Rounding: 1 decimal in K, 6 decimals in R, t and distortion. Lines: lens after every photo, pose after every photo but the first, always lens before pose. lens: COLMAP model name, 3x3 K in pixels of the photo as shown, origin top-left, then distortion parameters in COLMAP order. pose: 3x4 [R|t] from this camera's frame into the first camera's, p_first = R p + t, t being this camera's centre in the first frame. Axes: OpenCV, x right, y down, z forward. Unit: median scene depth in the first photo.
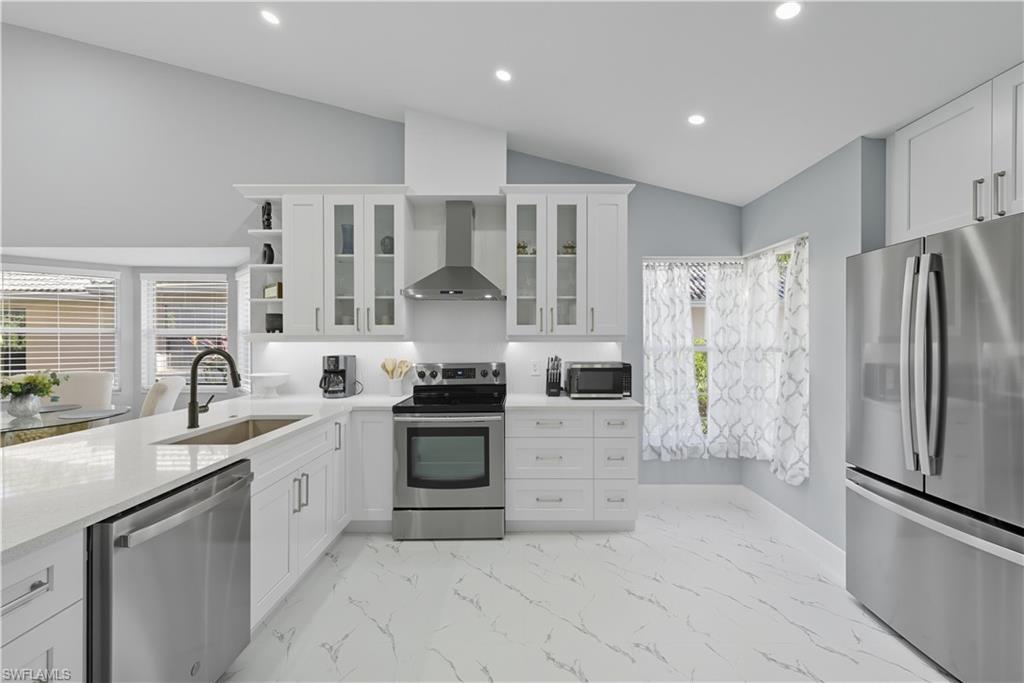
lens RADIAL K [[415.6, 0, 512.0], [0, 415.6, 341.5], [0, 0, 1]] dist [0.001207, 0.000046]
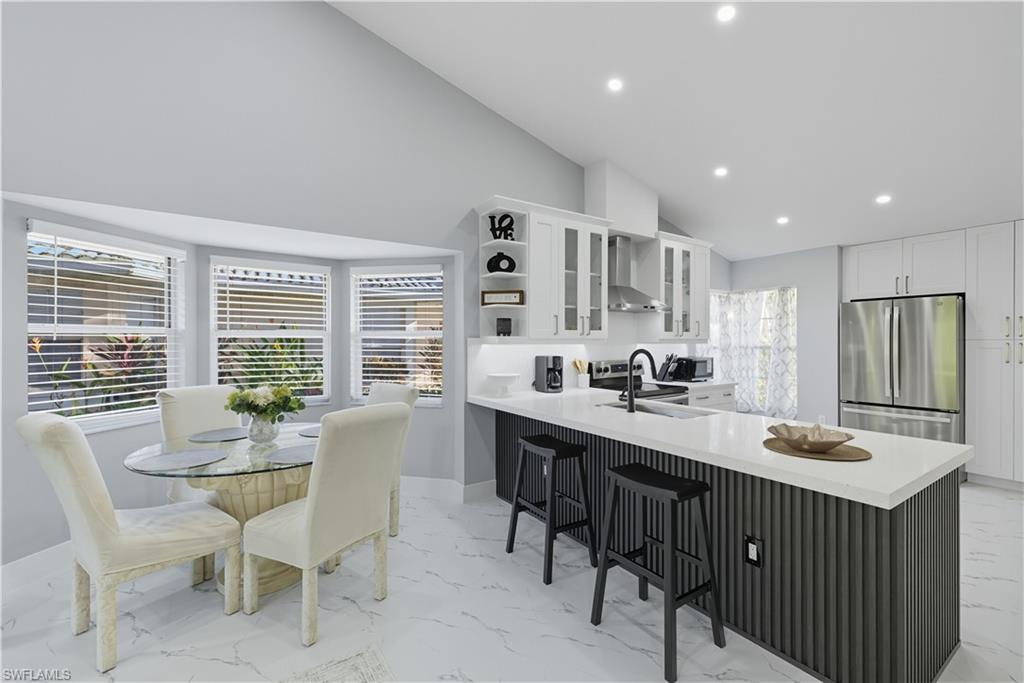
lens RADIAL K [[427.3, 0, 512.0], [0, 427.3, 341.5], [0, 0, 1]] dist [0.000427, 0.000151]
pose [[0.834394, -0.001457, 0.551167, -1.168154], [0.003398, 0.999991, -0.002500, -0.004553], [-0.551158, 0.003959, 0.834391, 0.072611]]
